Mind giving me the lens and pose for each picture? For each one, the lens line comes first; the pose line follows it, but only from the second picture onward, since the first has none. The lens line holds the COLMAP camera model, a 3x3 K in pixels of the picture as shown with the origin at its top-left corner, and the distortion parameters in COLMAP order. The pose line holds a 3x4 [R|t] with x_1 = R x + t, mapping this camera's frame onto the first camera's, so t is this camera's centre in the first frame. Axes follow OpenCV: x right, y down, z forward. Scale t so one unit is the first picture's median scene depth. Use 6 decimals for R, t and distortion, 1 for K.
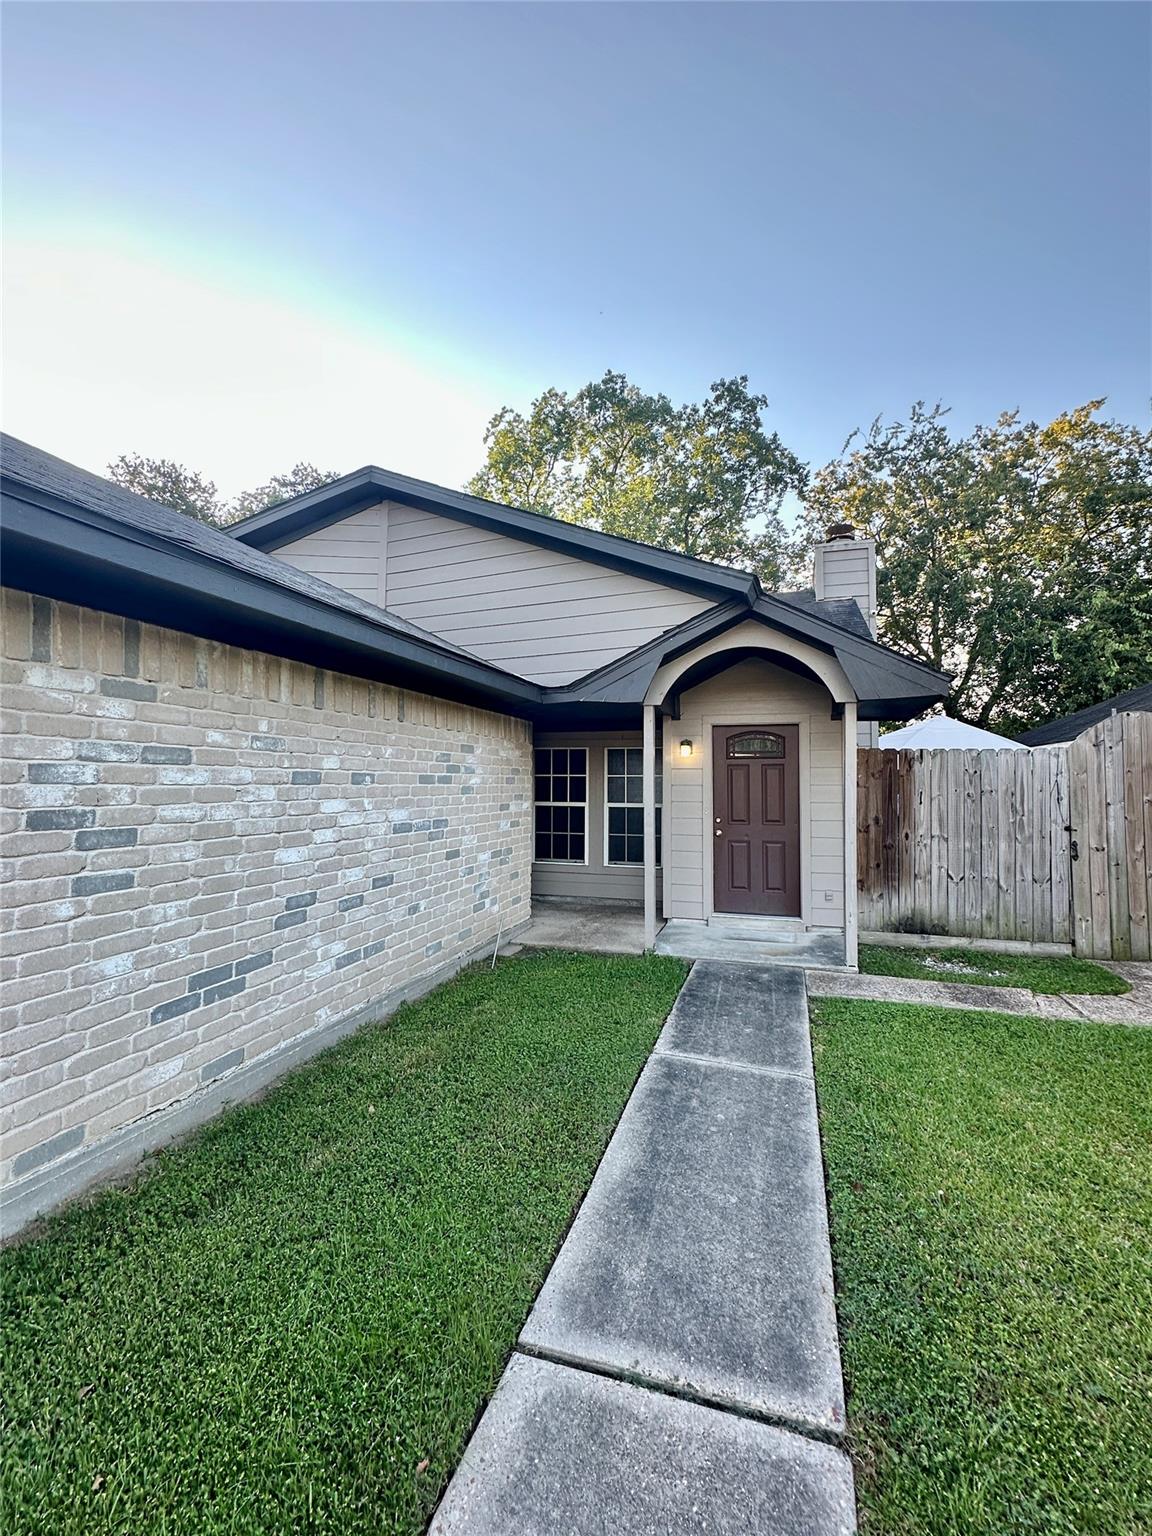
lens RADIAL K [[689.5, 0, 573.9], [0, 689.5, 768.5], [0, 0, 1]] dist [0.002955, -0.000281]
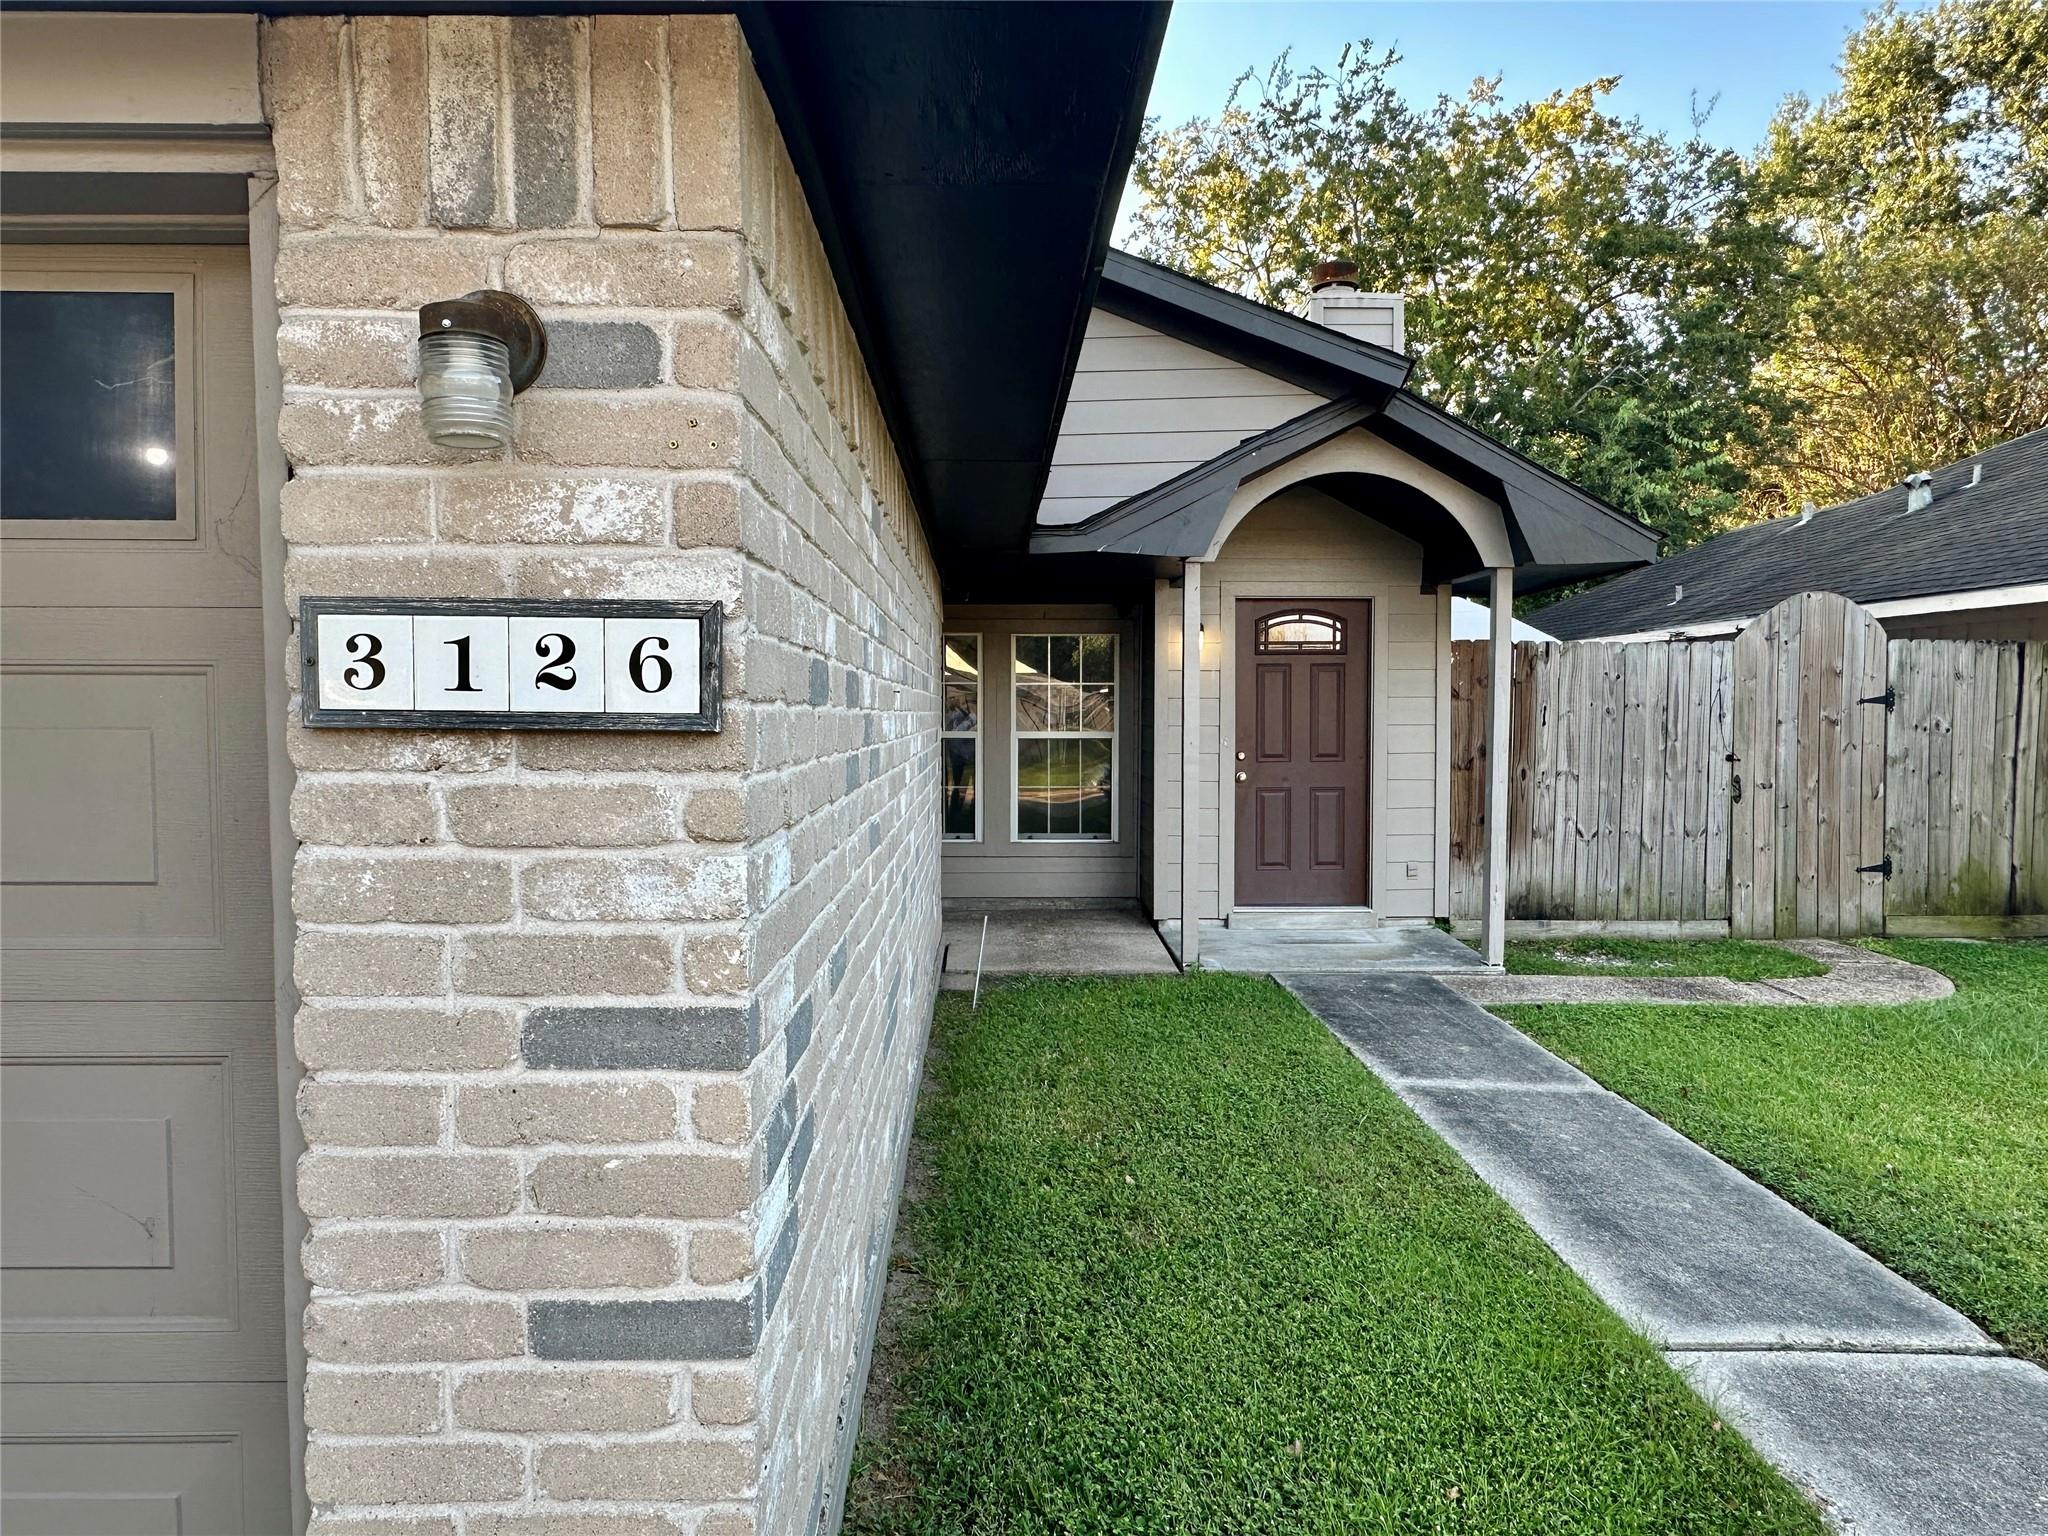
lens RADIAL K [[1360.8, 0, 1020.8], [0, 1360.8, 784.0], [0, 0, 1]] dist [0.000678, 0.010574]
pose [[0.947959, -0.019880, 0.317770, -0.392660], [-0.004296, 0.997159, 0.075201, 0.011918], [-0.318362, -0.072653, 0.945181, -0.078606]]
